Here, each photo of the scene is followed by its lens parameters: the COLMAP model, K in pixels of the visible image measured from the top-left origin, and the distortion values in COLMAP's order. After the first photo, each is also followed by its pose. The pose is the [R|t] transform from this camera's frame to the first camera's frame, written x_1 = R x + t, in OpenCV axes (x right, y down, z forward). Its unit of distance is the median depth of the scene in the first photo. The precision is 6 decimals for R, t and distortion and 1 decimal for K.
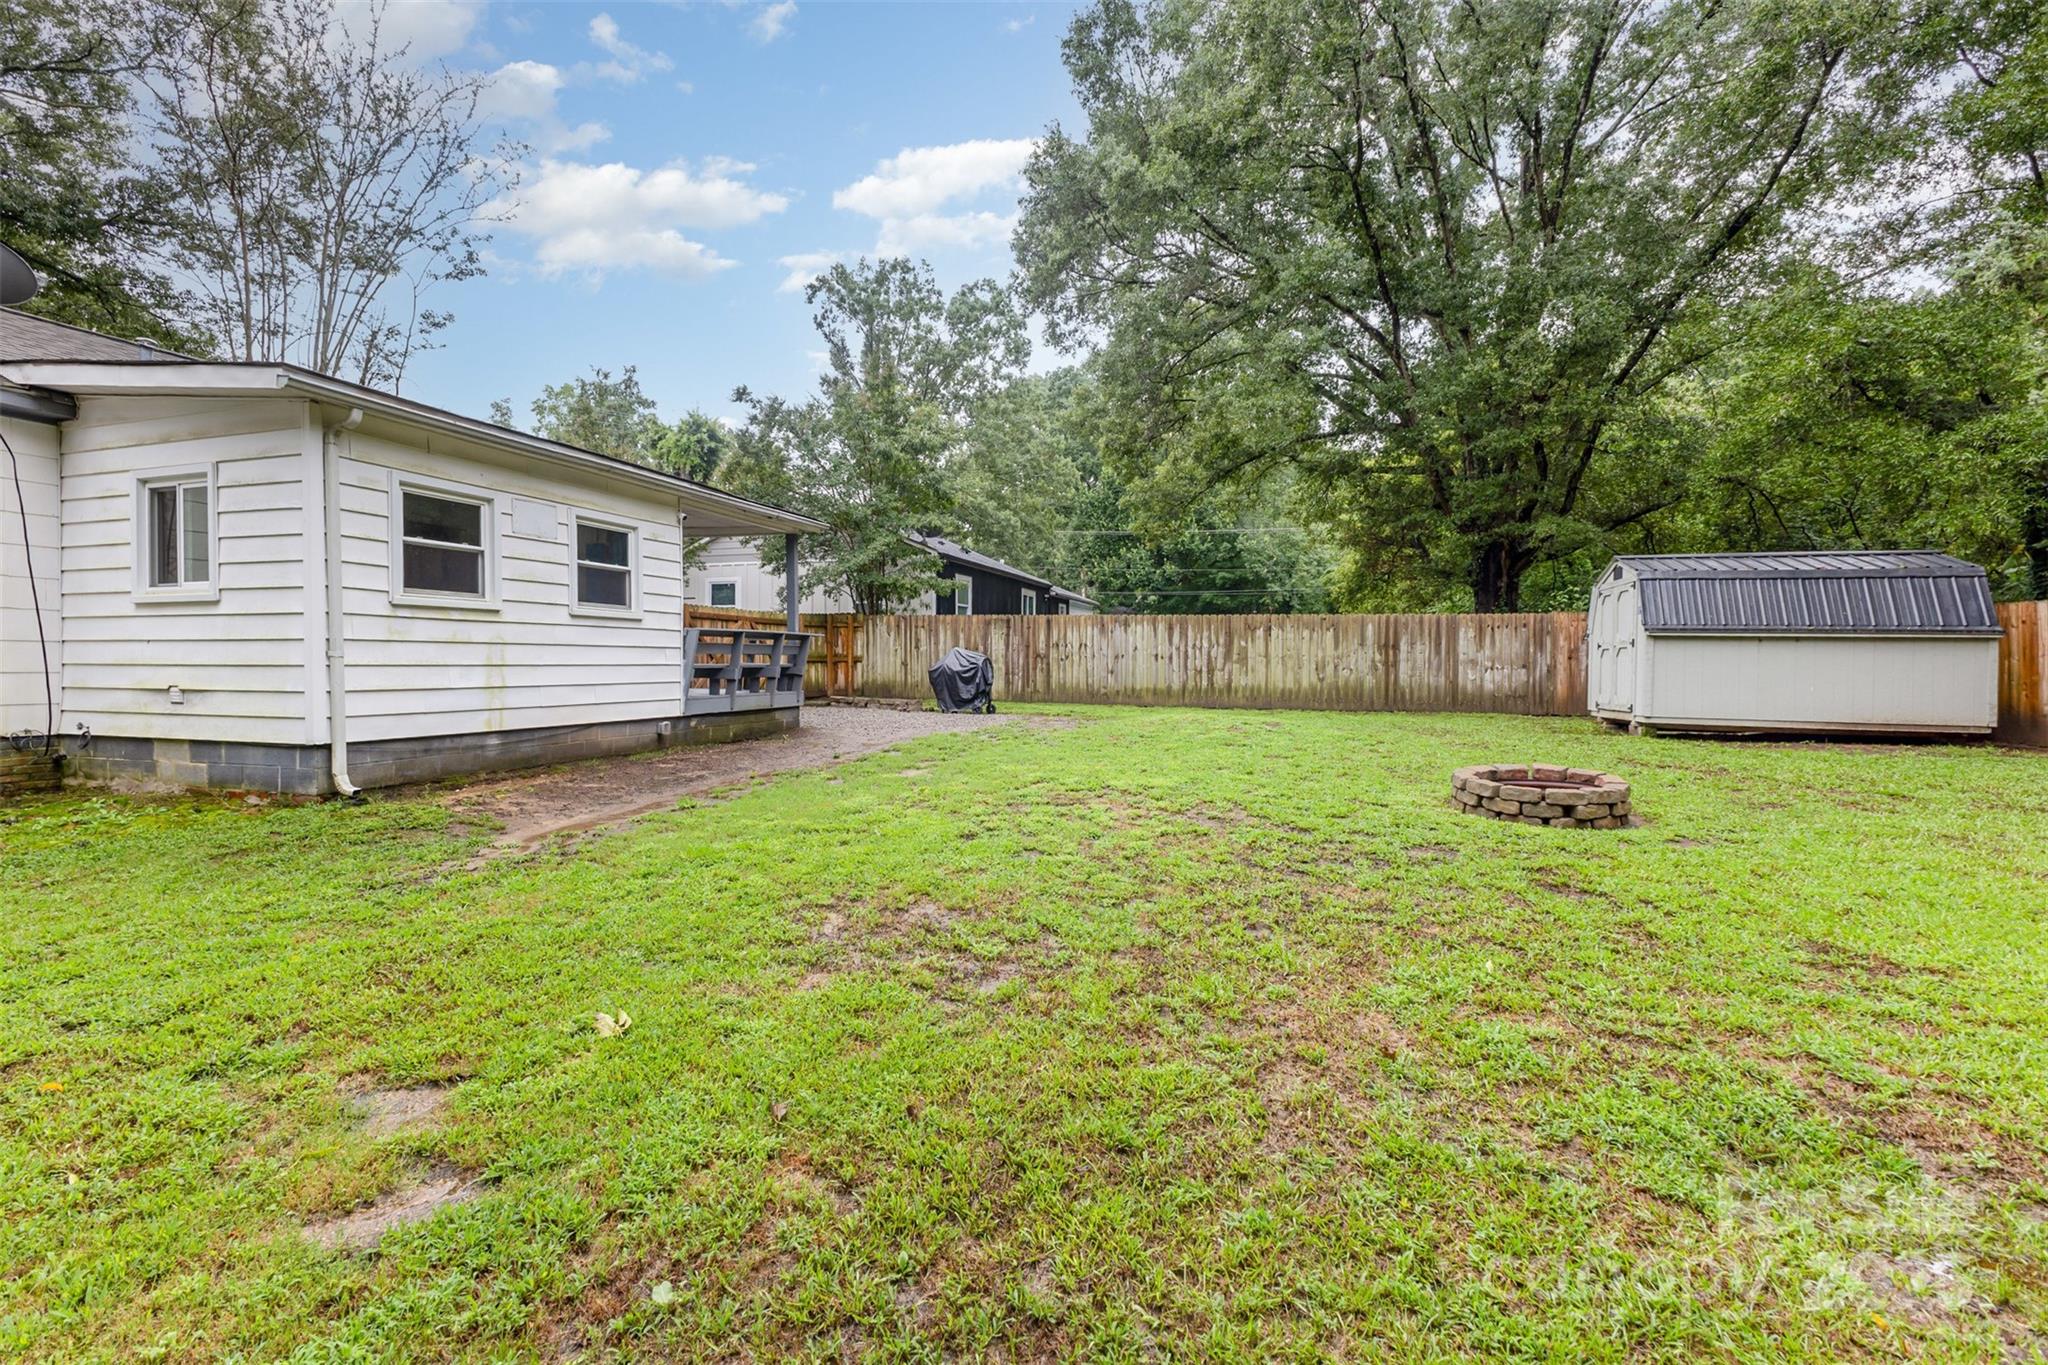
lens RADIAL K [[921.5, 0, 1021.8], [0, 921.5, 673.1], [0, 0, 1]] dist [0.008489, -0.005870]
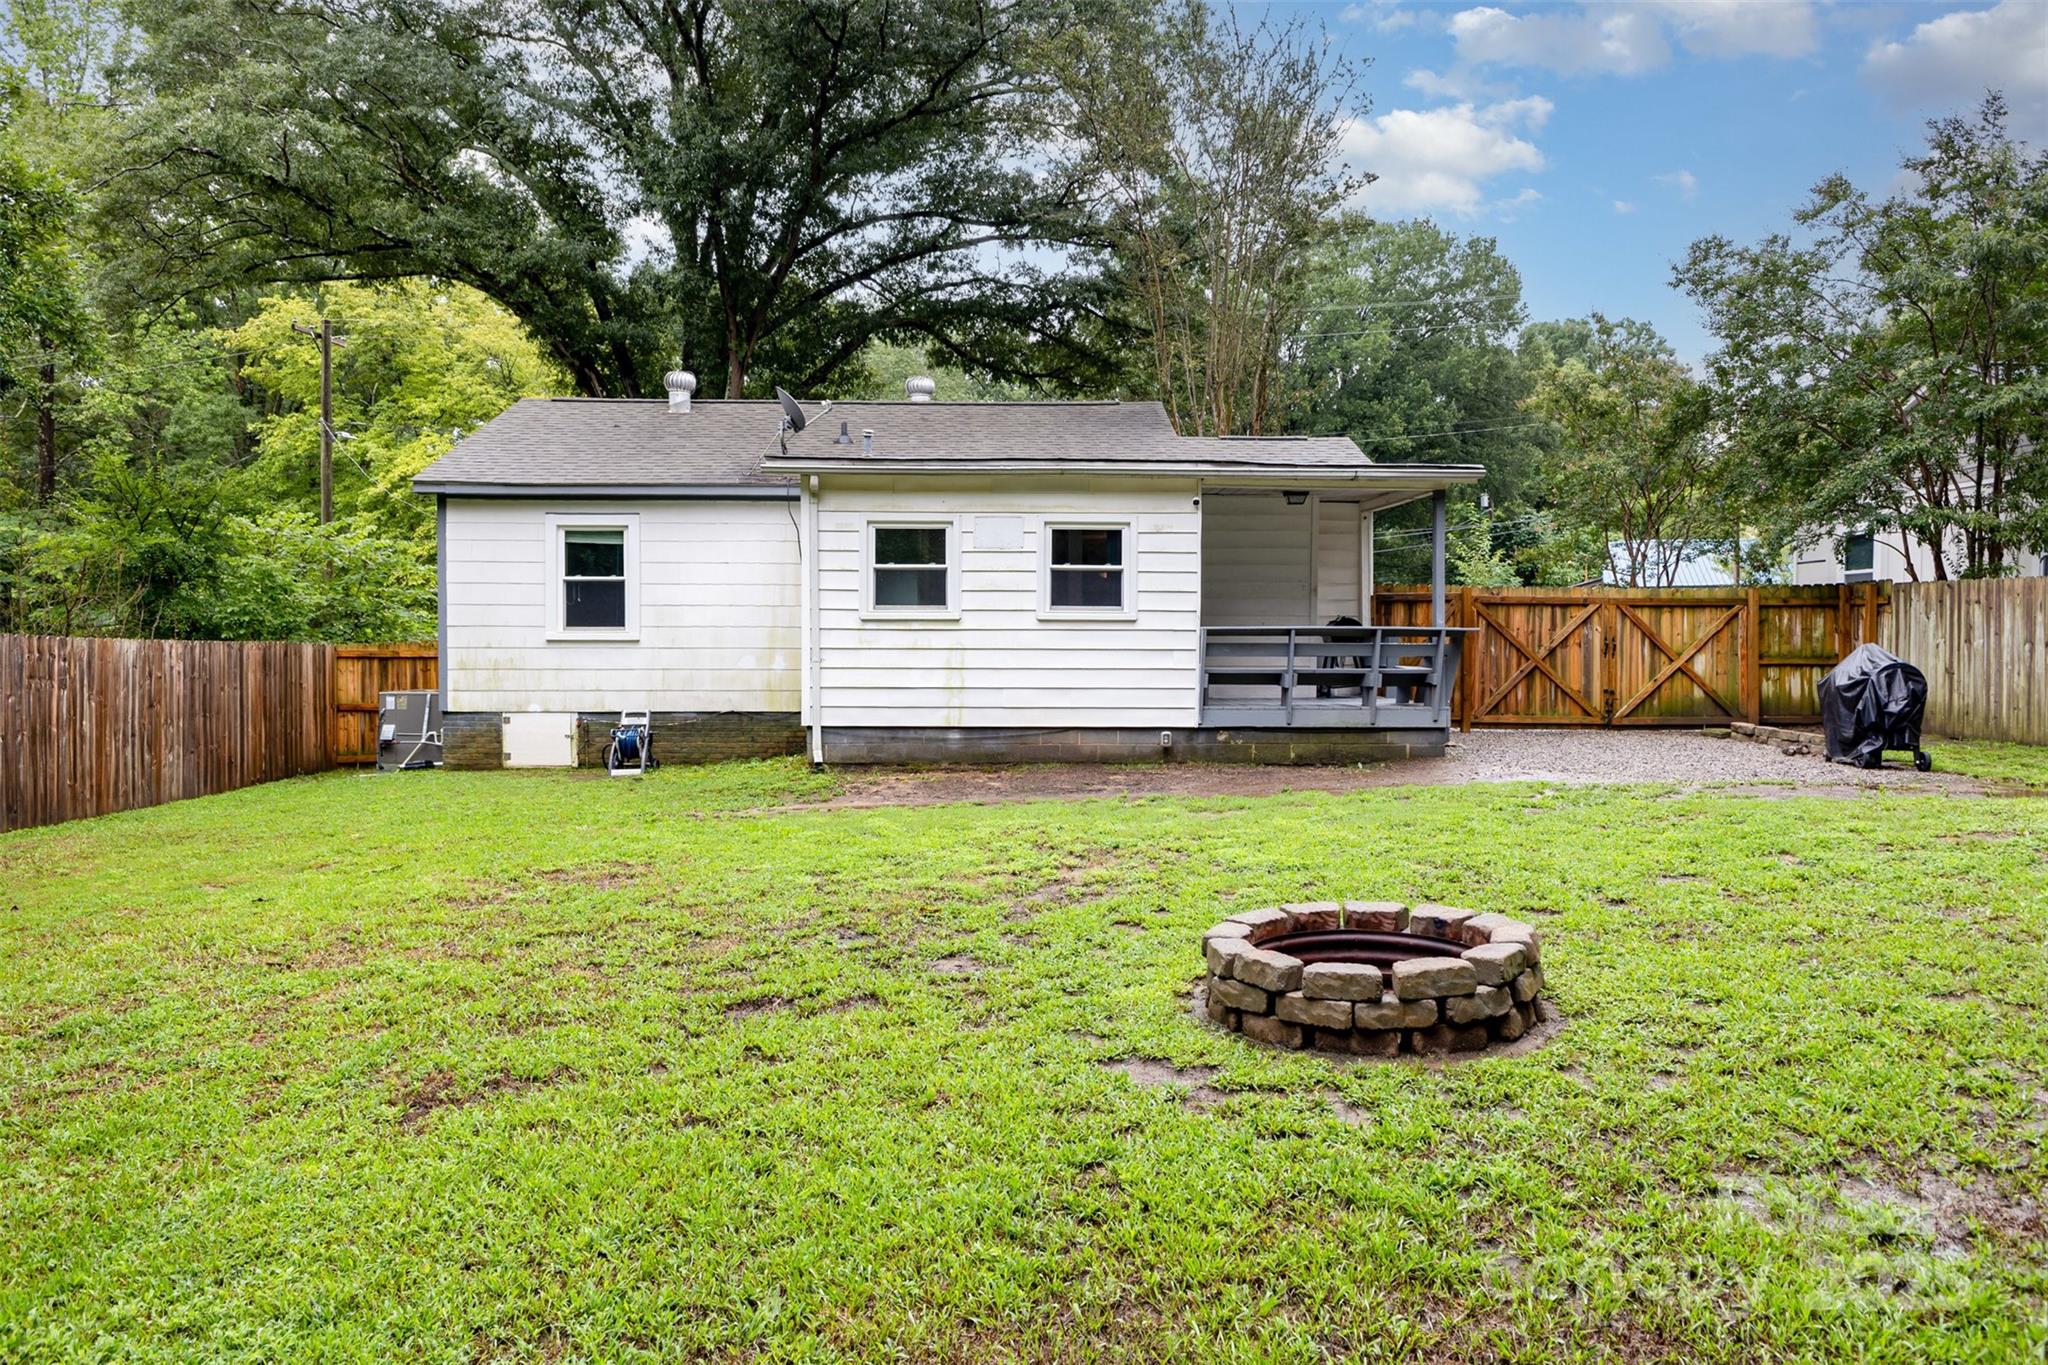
lens RADIAL K [[1362.1, 0, 1024.0], [0, 1362.1, 682.5], [0, 0, 1]] dist [-0.003419, -0.000448]
pose [[0.319524, 0.026297, -0.947213, 0.878009], [-0.015444, 0.999627, 0.022542, -0.025714], [0.947452, 0.007426, 0.319810, 0.466016]]
